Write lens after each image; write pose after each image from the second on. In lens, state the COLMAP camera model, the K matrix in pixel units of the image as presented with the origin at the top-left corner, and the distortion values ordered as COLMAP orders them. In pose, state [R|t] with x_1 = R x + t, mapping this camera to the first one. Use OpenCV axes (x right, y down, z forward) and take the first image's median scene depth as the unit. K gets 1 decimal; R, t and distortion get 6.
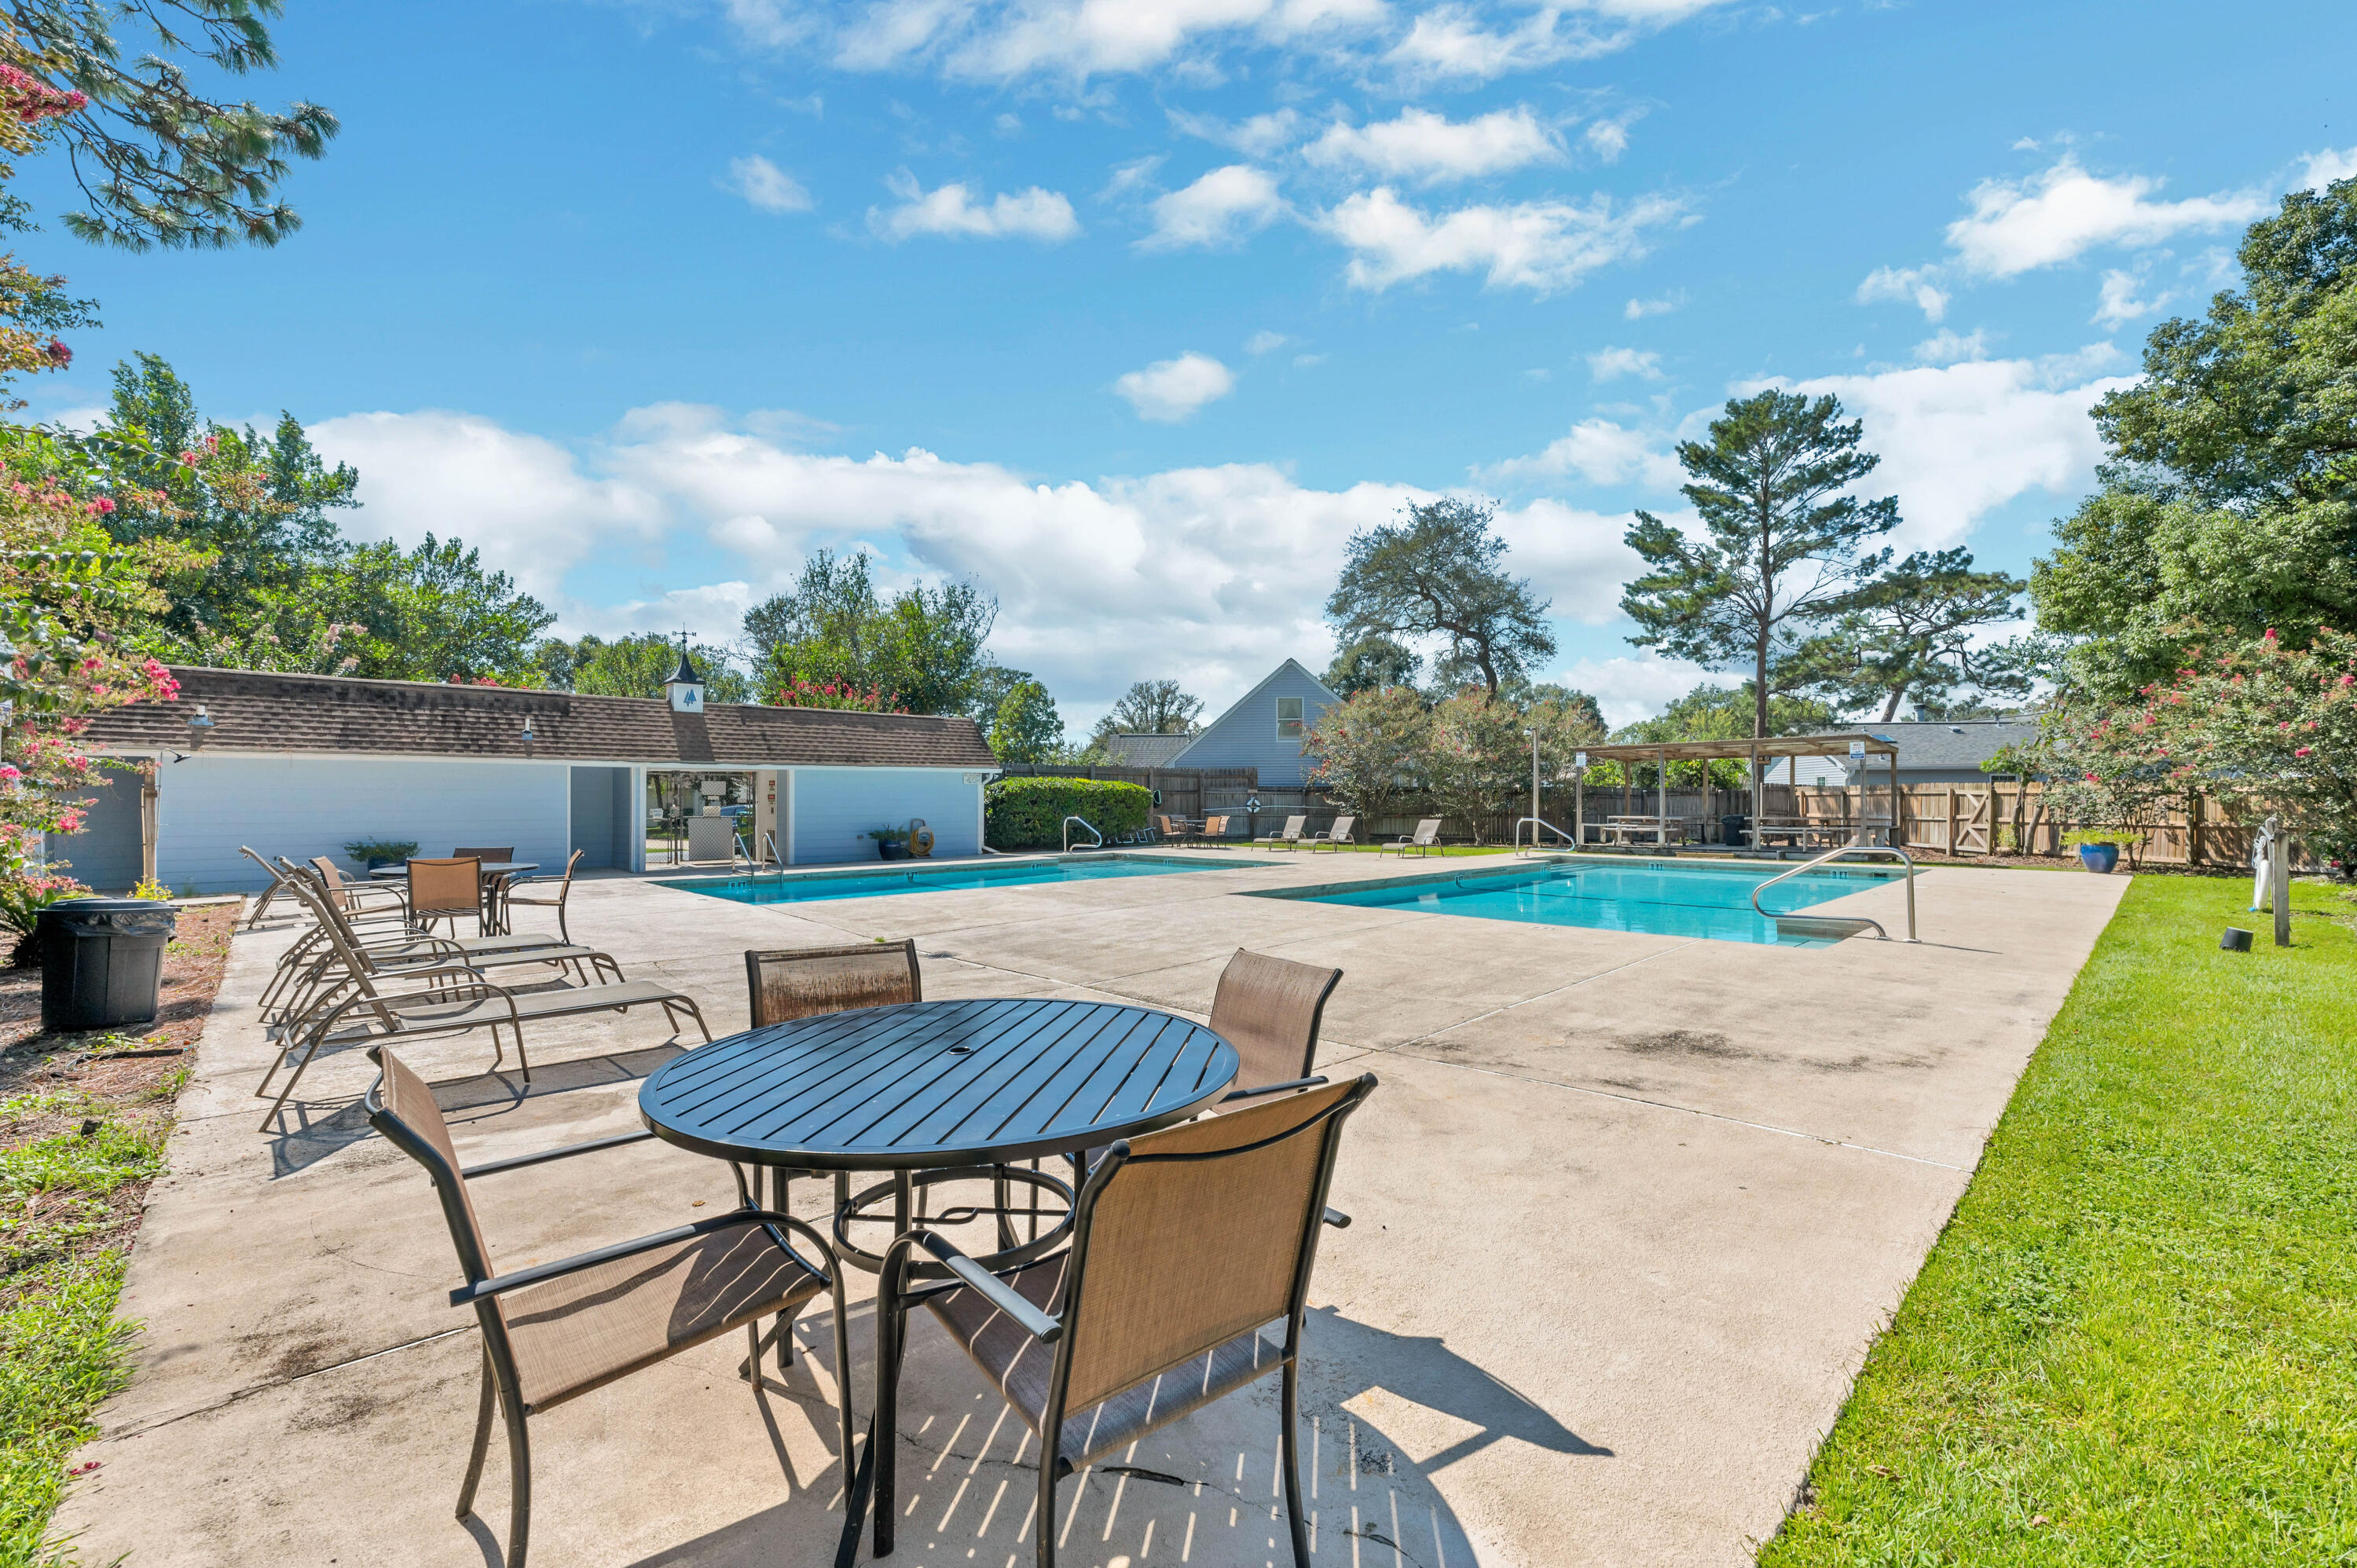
lens RADIAL K [[947.6, 0, 1184.6], [0, 947.6, 803.9], [0, 0, 1]] dist [-0.001076, 0.000520]
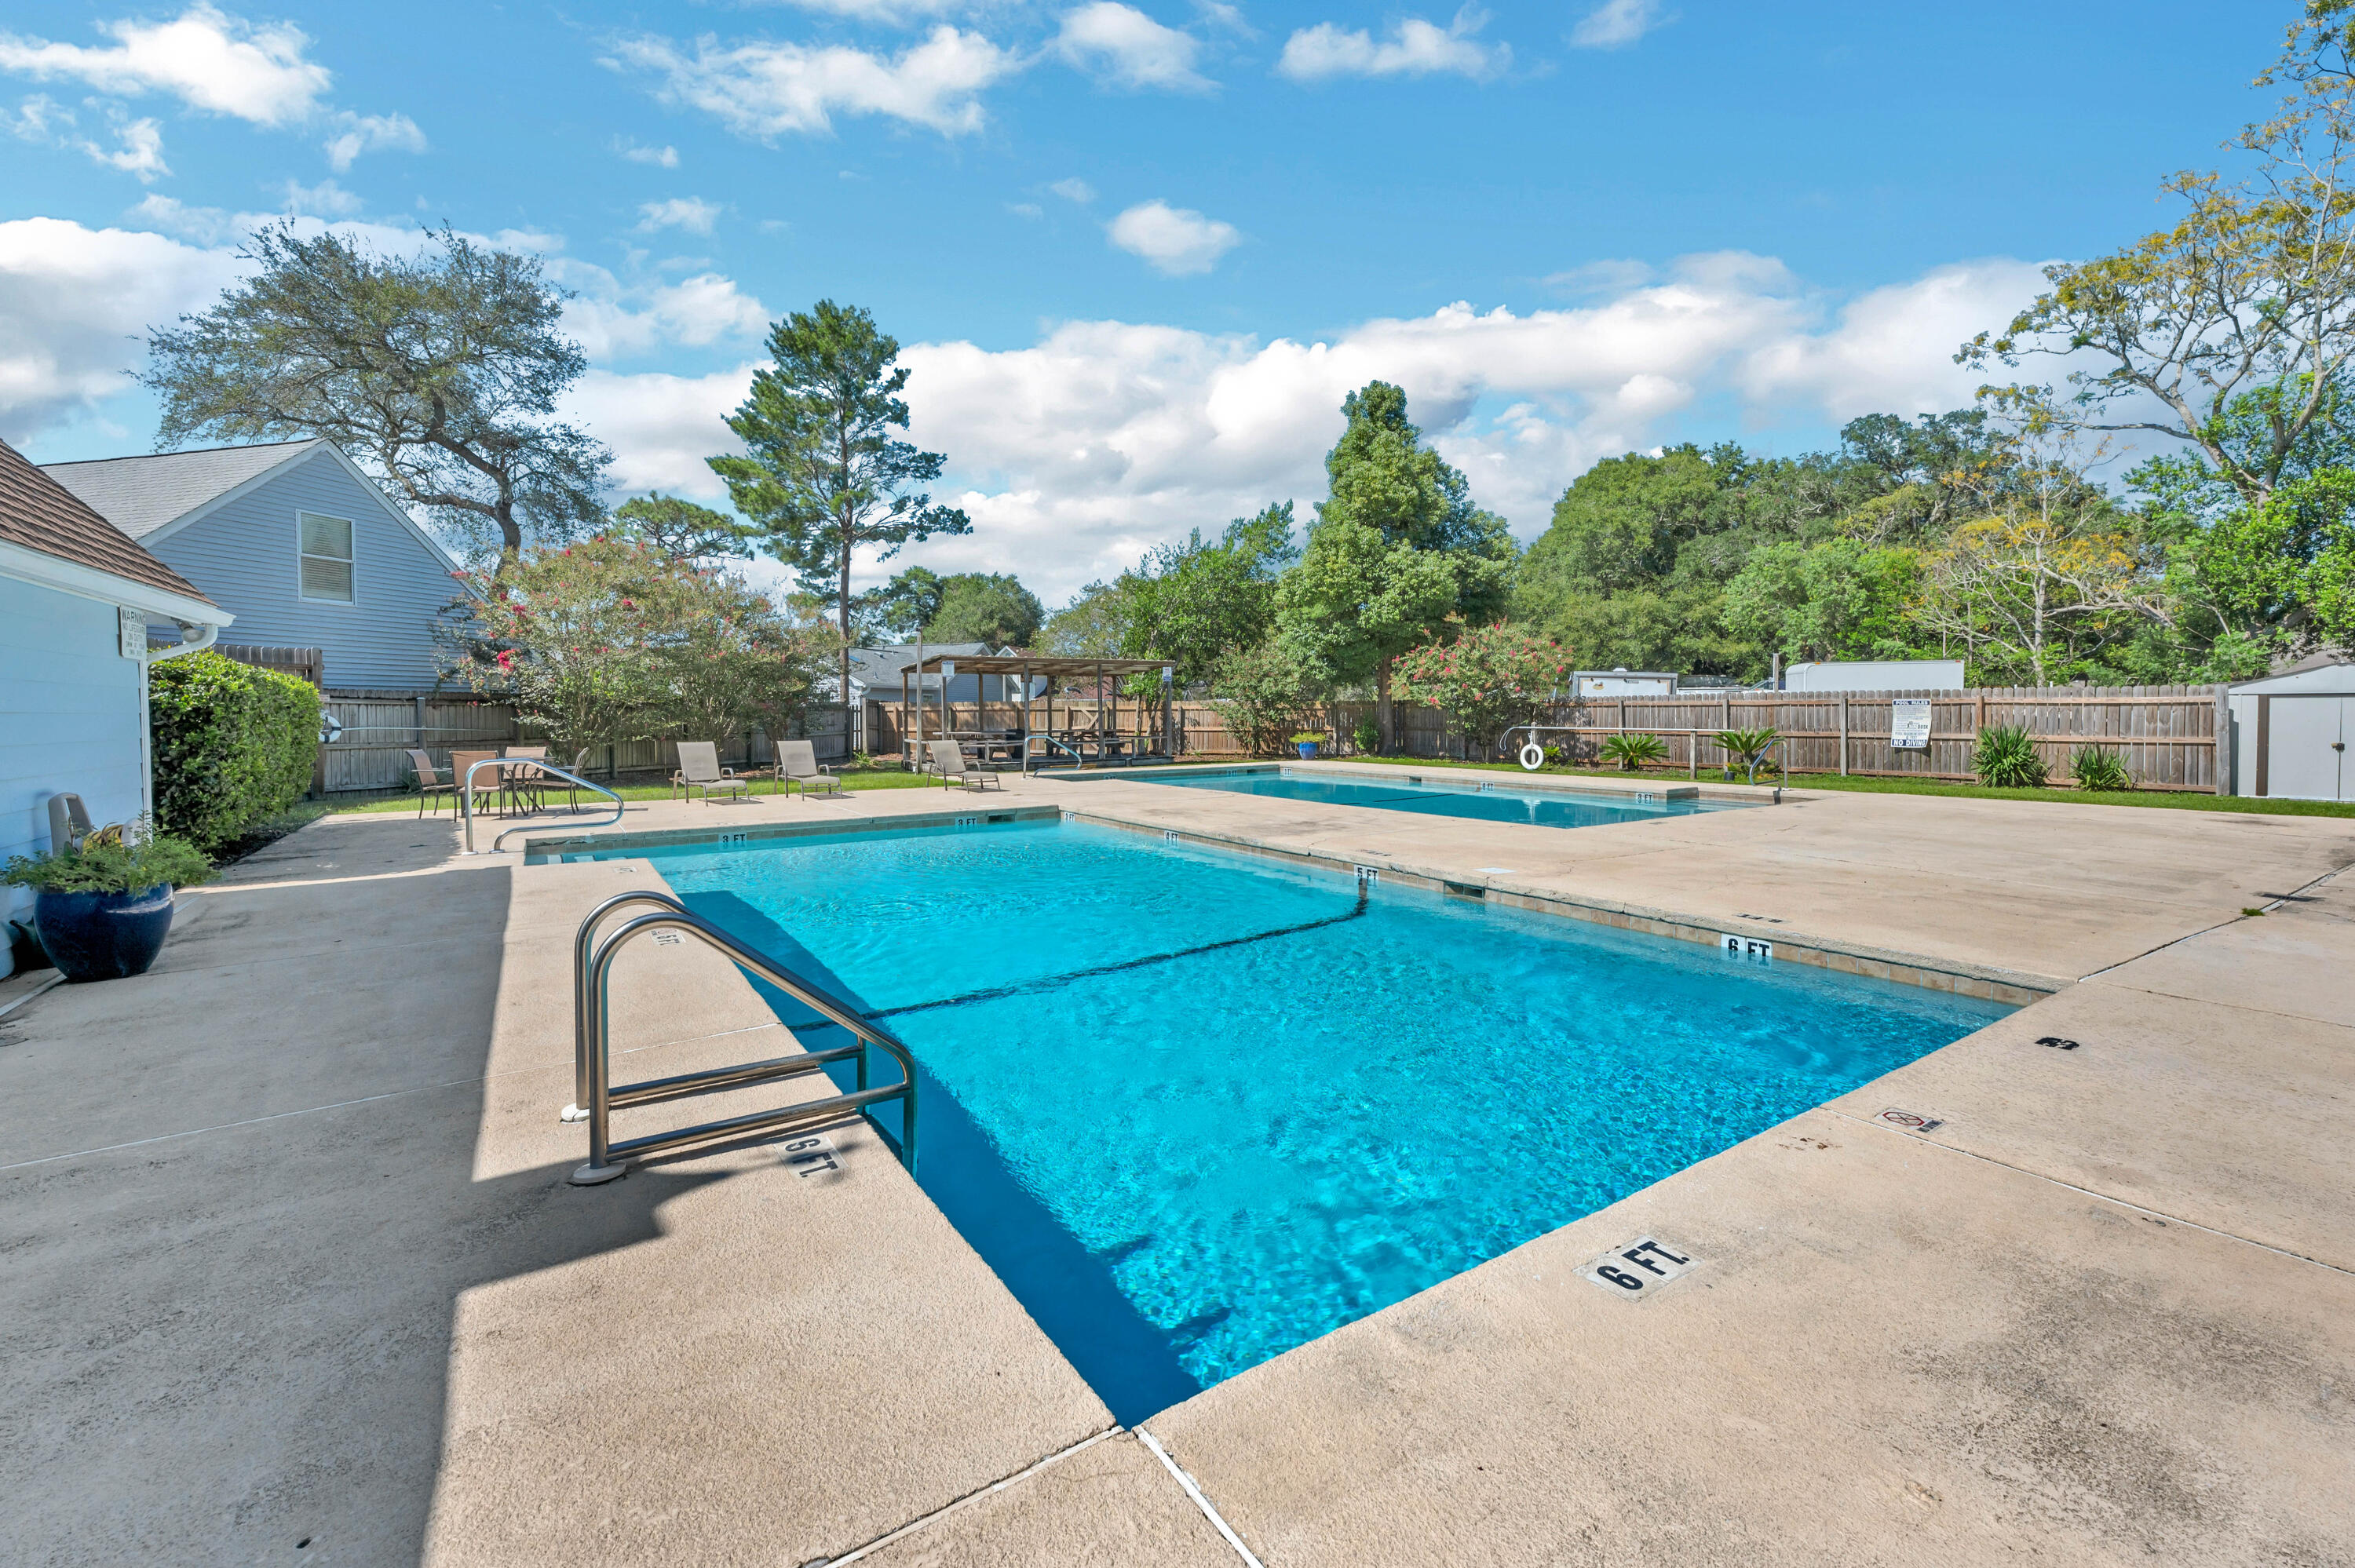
lens RADIAL K [[966.6, 0, 1158.7], [0, 966.6, 733.9], [0, 0, 1]] dist [-0.000093, -0.000174]
pose [[0.178499, -0.019103, 0.983755, -0.353173], [0.008235, 0.999806, 0.017920, -0.000864], [-0.983906, 0.004902, 0.178622, 0.525775]]
